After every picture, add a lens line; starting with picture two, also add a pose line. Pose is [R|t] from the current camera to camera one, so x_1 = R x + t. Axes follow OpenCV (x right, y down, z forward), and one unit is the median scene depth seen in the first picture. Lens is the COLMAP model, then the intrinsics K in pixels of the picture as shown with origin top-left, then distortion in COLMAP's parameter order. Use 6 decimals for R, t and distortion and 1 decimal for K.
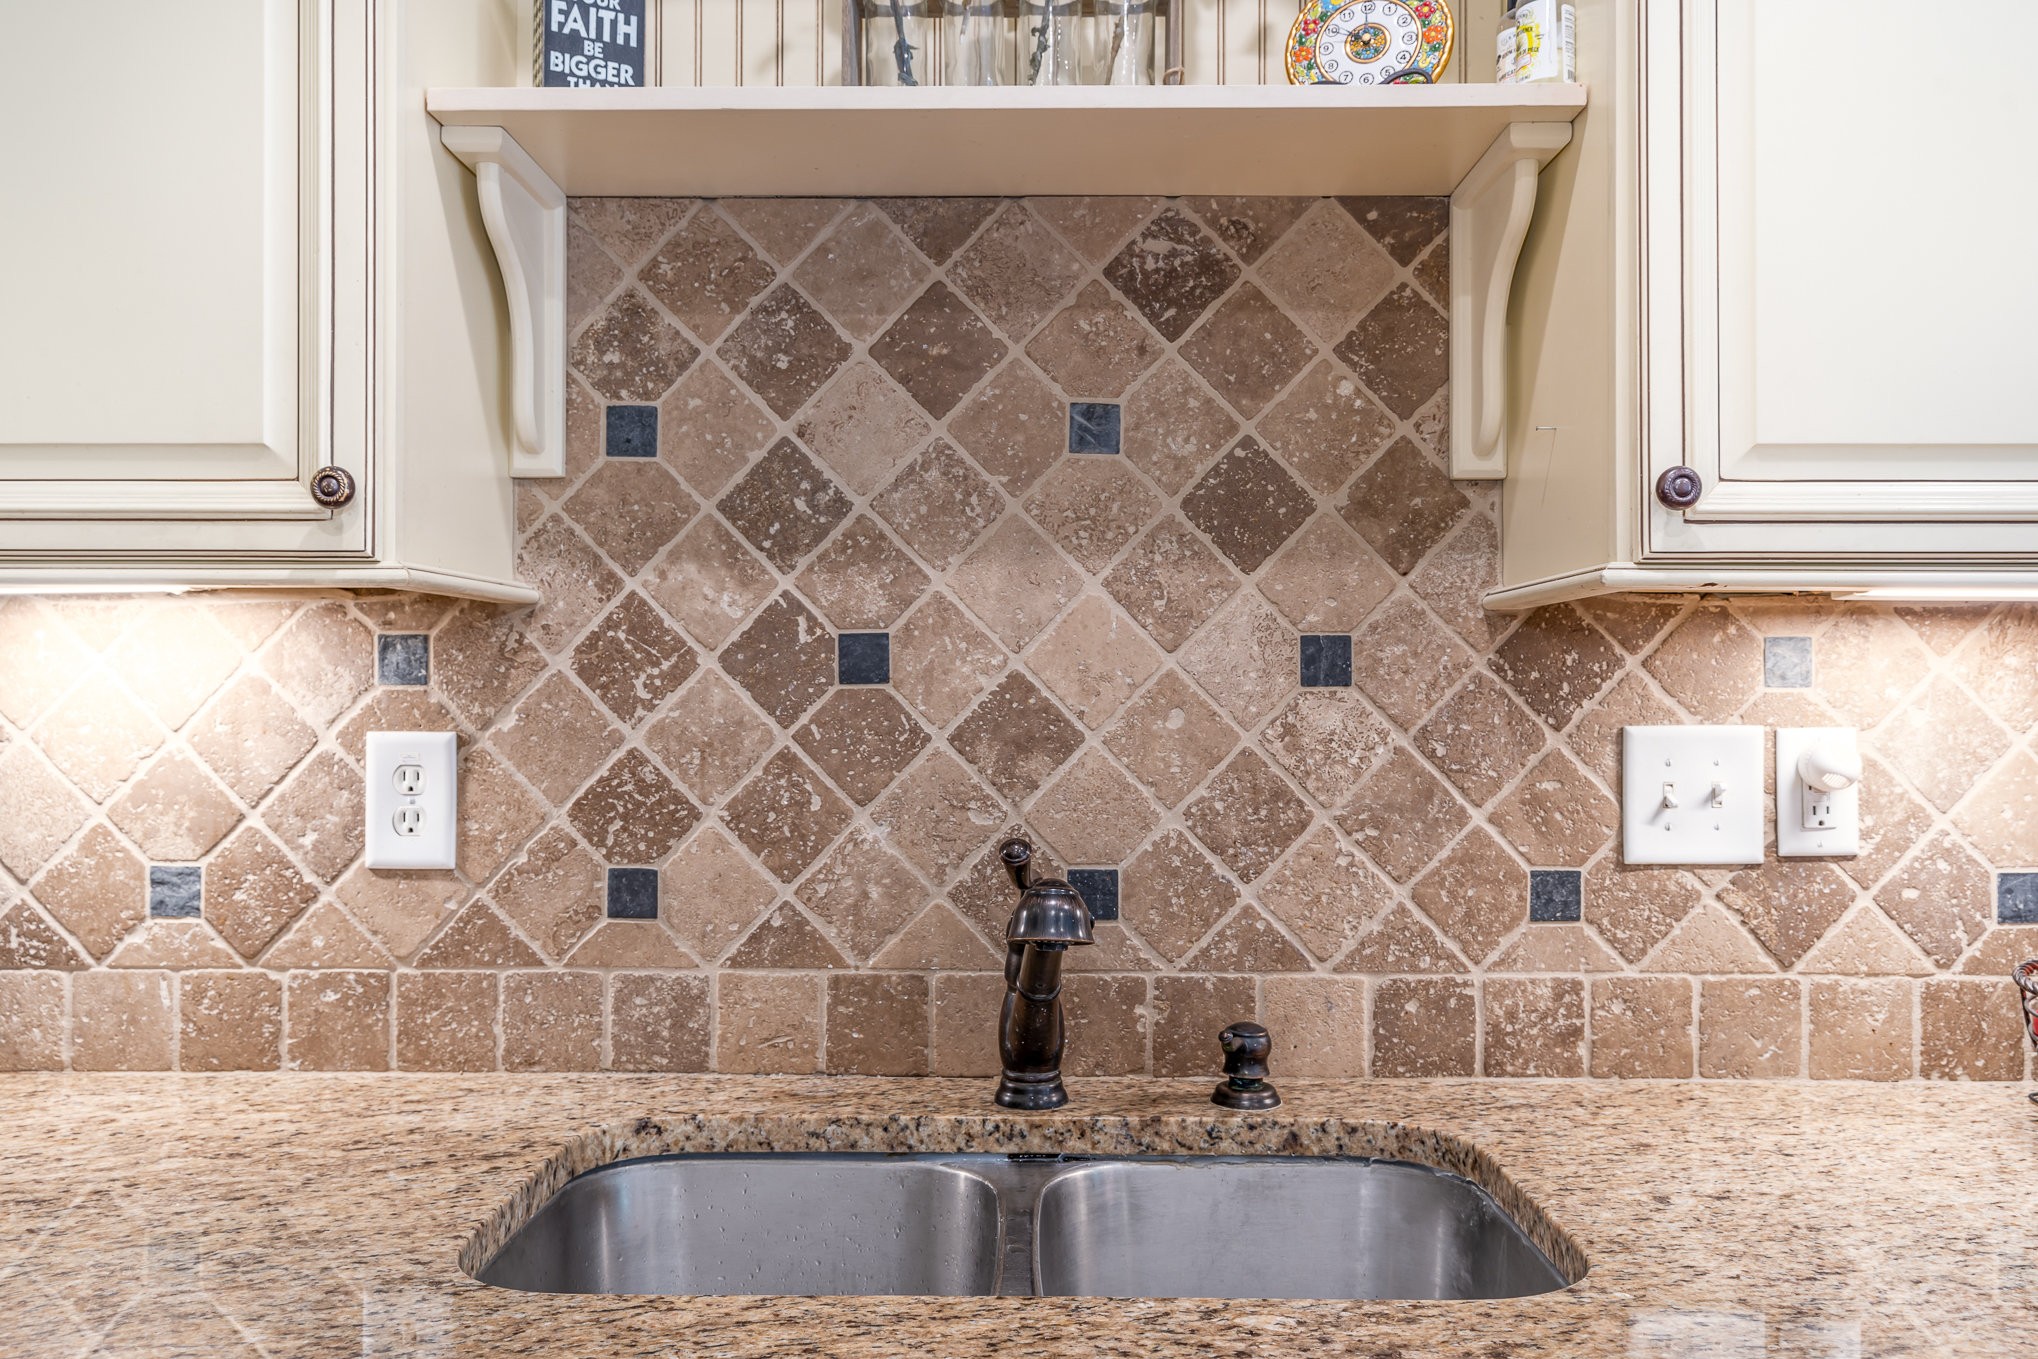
lens RADIAL K [[1601.5, 0, 1019.0], [0, 1601.5, 679.5], [0, 0, 1]] dist [0.002290, 0.001975]
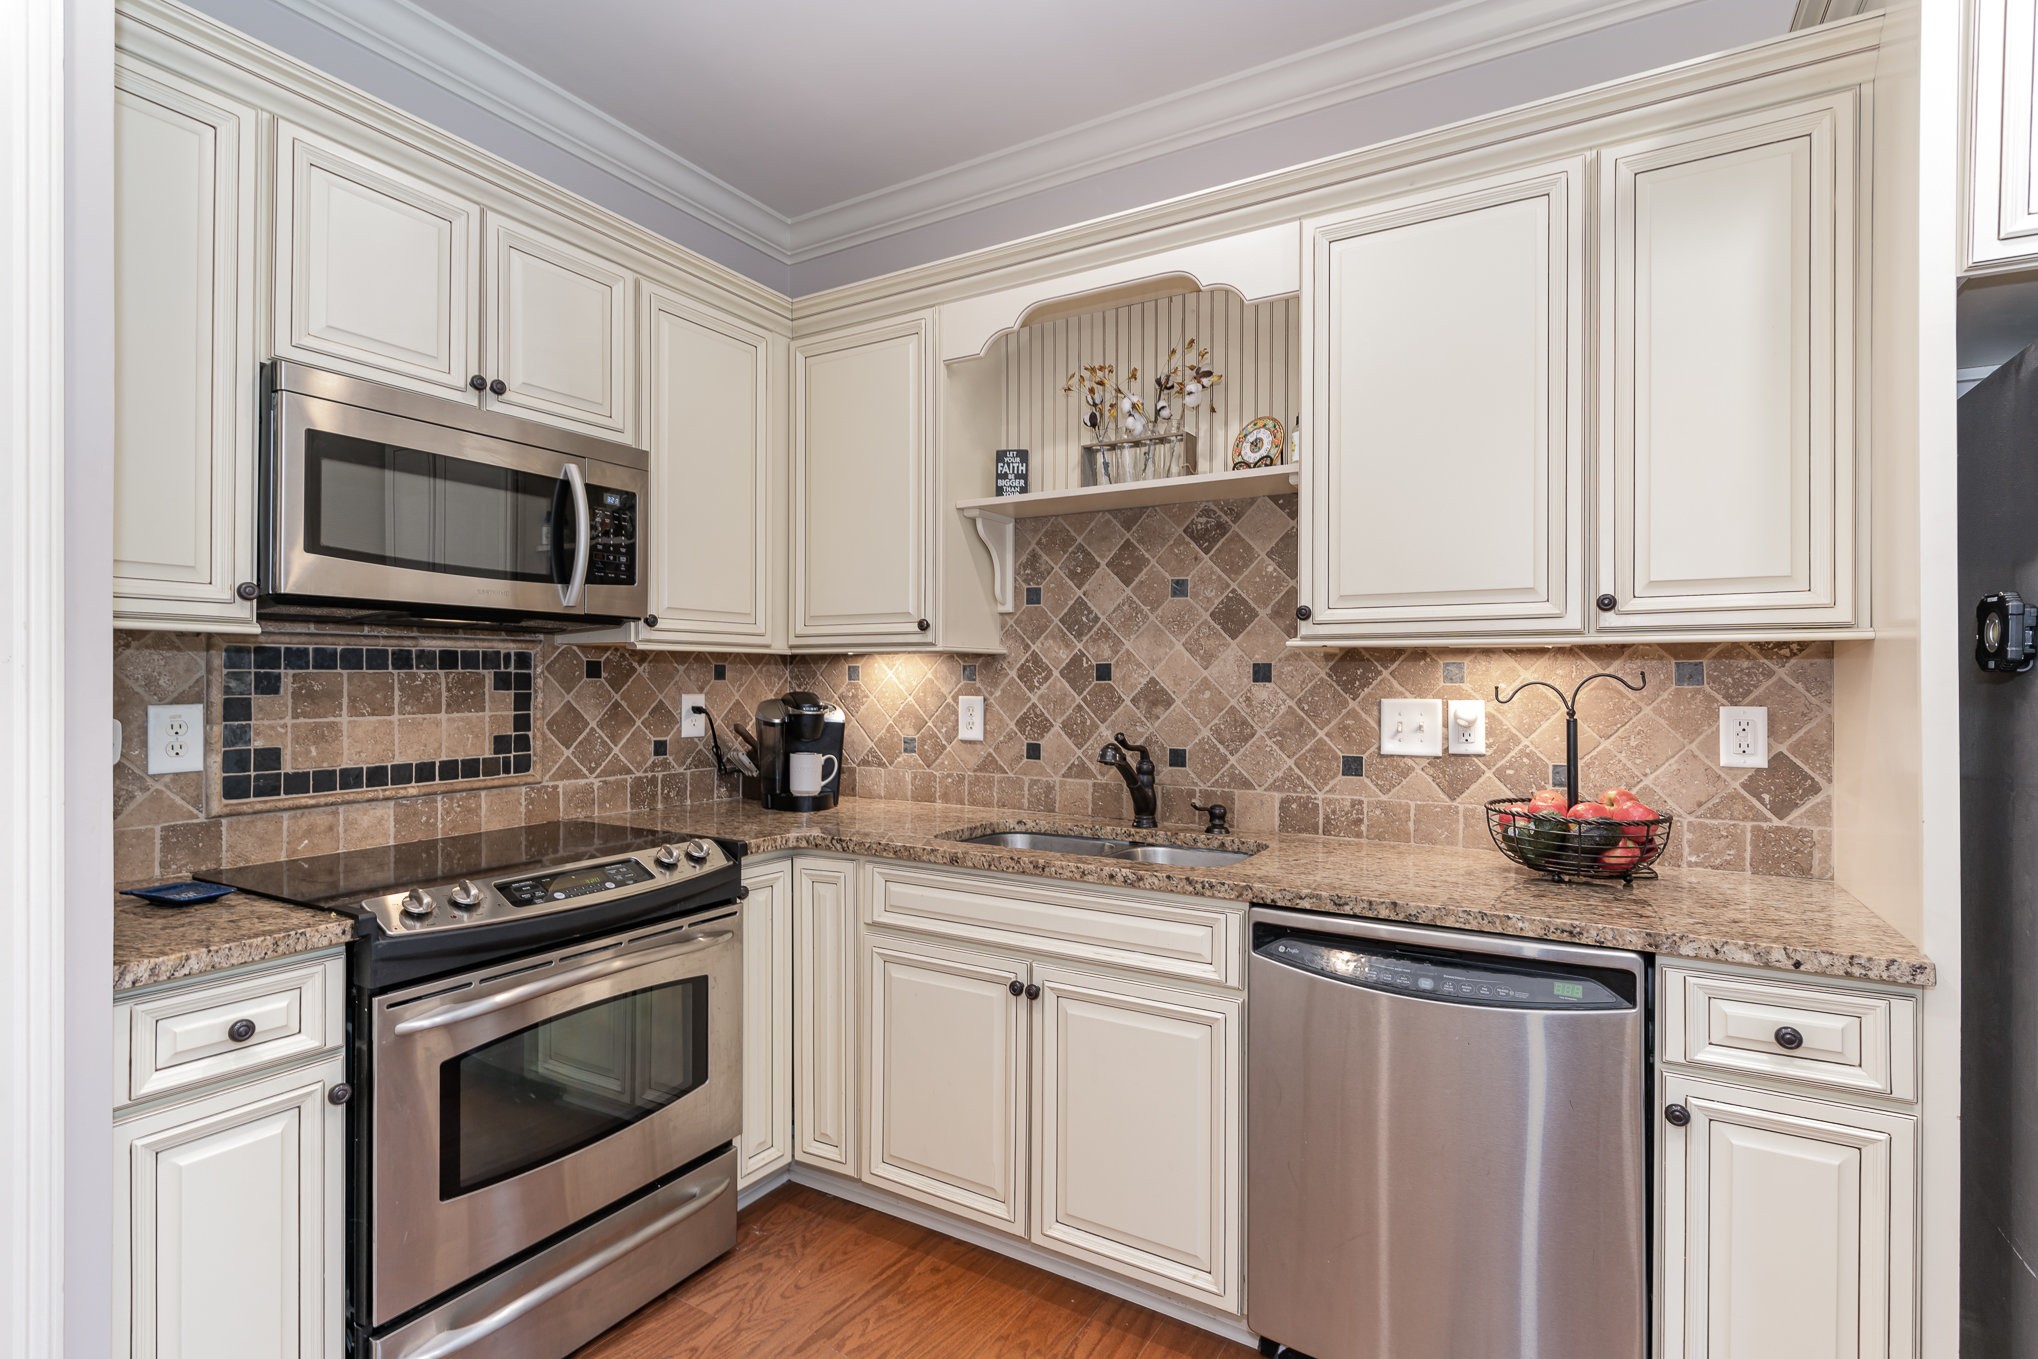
lens RADIAL K [[971.7, 0, 1019.0], [0, 971.7, 679.5], [0, 0, 1]] dist [-0.001373, -0.000333]
pose [[0.865646, 0.001567, -0.500654, 0.643544], [-0.001107, 0.999999, 0.001217, -0.001807], [0.500655, -0.000499, 0.865647, -0.581599]]
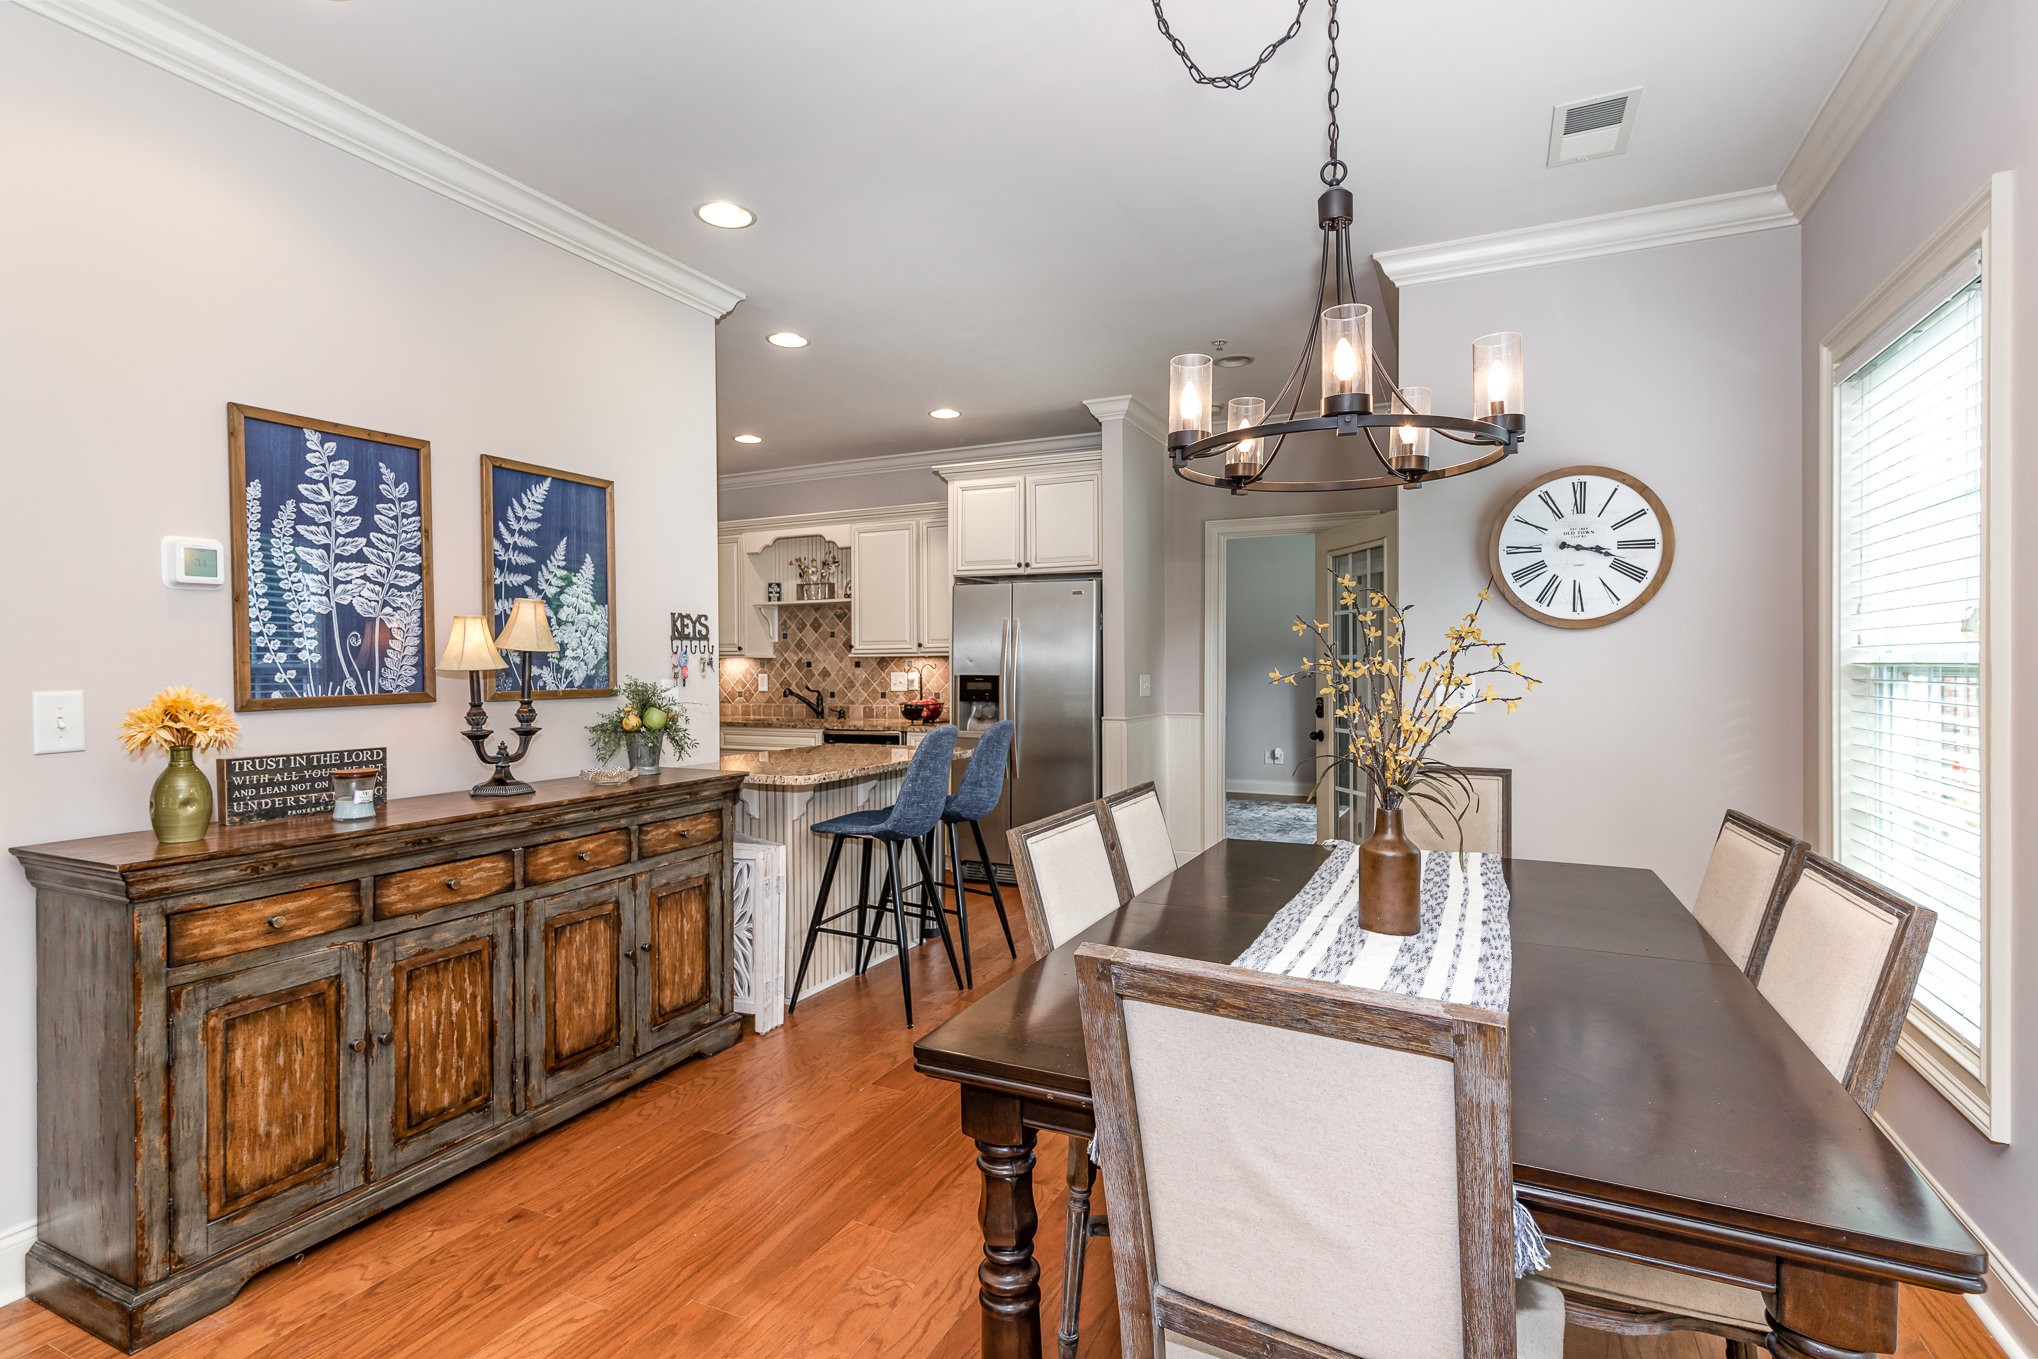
lens RADIAL K [[970.9, 0, 1022.4], [0, 970.9, 666.6], [0, 0, 1]] dist [0.000688, 0.000659]
pose [[0.910080, -0.008041, -0.414355, 2.833102], [0.008580, 0.999963, -0.000560, 0.008339], [0.414345, -0.003046, 0.910115, -2.903246]]
